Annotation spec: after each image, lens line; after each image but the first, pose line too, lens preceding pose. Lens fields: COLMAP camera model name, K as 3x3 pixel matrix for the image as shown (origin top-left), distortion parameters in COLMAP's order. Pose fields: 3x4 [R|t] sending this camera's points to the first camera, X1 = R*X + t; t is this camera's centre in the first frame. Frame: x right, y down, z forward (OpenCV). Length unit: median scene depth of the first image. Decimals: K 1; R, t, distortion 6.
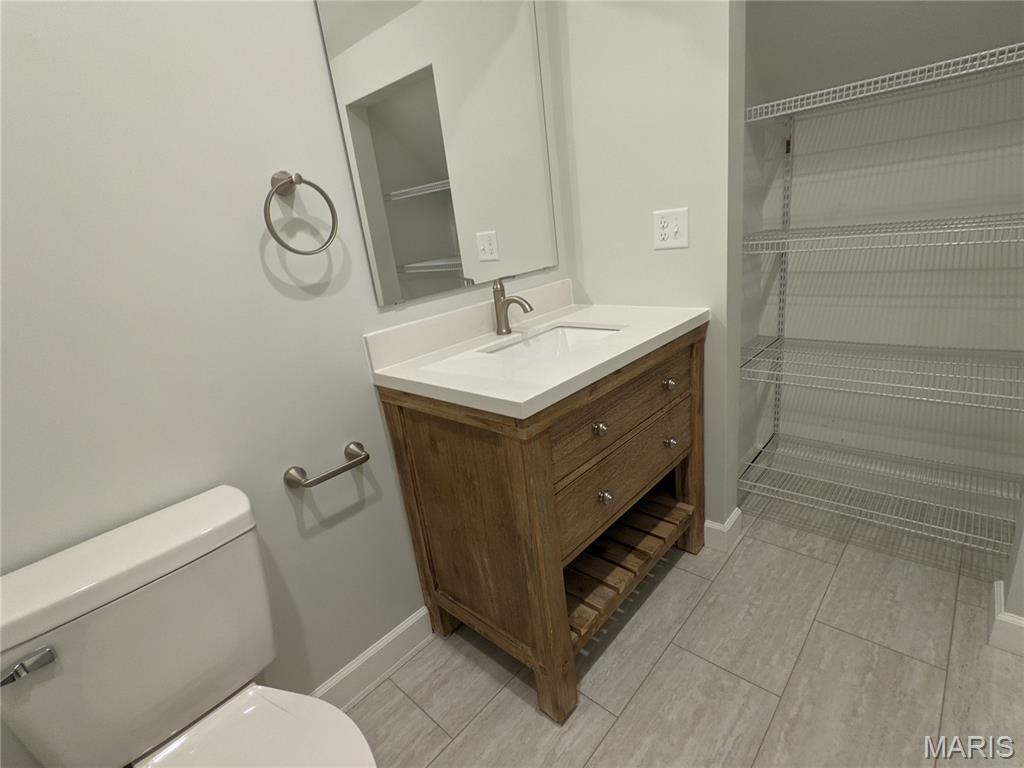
lens RADIAL K [[497.3, 0, 515.1], [0, 497.3, 383.4], [0, 0, 1]] dist [-0.004014, 0.003488]
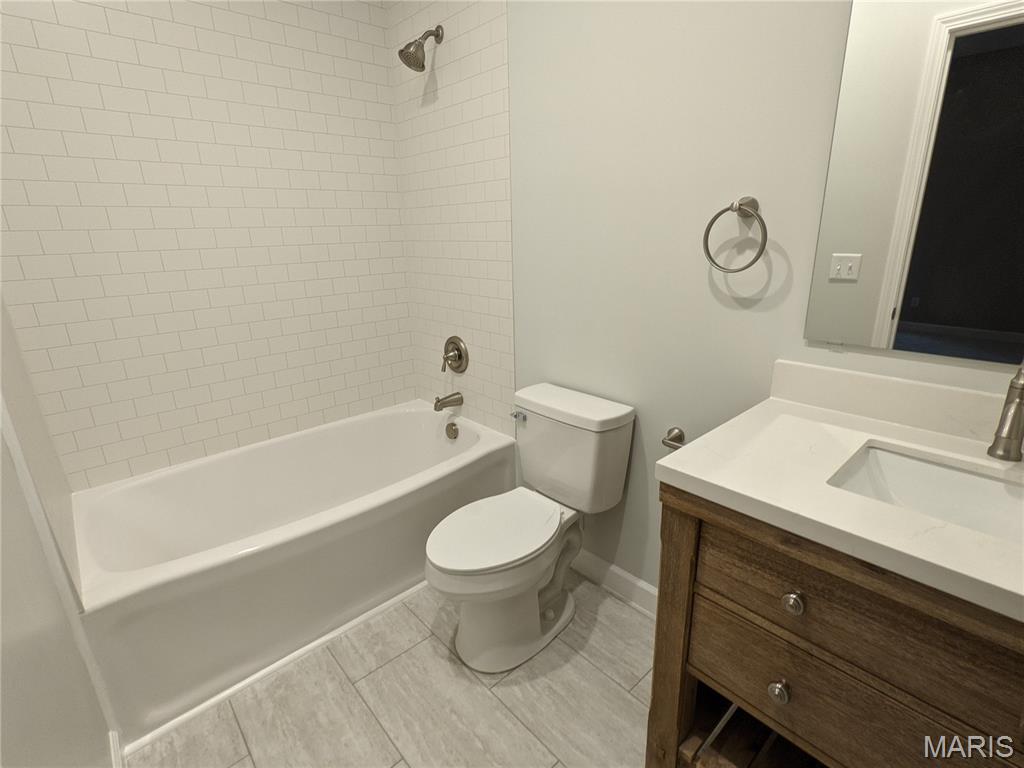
lens RADIAL K [[497.3, 0, 516.7], [0, 497.3, 384.4], [0, 0, 1]] dist [-0.004014, 0.003488]
pose [[-0.079769, 0.413421, -0.907039, 0.717583], [-0.277352, 0.864802, 0.418561, -0.357762], [0.957451, 0.284957, 0.045678, 0.527732]]
